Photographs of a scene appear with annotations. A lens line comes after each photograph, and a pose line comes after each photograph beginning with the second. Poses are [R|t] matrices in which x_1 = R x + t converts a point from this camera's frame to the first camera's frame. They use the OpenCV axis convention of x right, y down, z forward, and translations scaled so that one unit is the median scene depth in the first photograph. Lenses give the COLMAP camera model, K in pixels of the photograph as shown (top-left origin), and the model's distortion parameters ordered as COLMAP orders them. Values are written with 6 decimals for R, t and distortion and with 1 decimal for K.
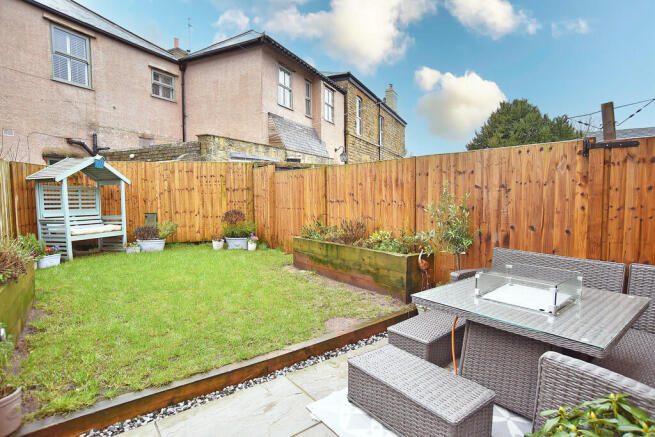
lens RADIAL K [[335.2, 0, 327.5], [0, 335.2, 218.5], [0, 0, 1]] dist [-0.086795, 0.044383]
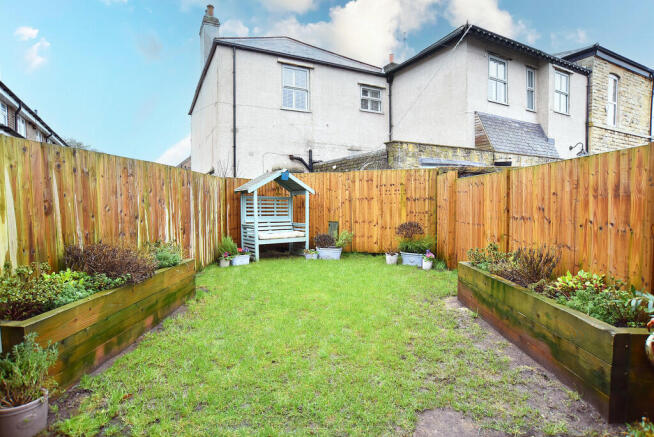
lens RADIAL K [[334.6, 0, 327.0], [0, 334.6, 218.5], [0, 0, 1]] dist [-0.086795, 0.044383]
pose [[0.800361, 0.033628, -0.598575, 0.074765], [-0.046574, 0.998896, -0.006157, -0.018273], [0.597707, 0.032806, 0.801043, 0.137695]]
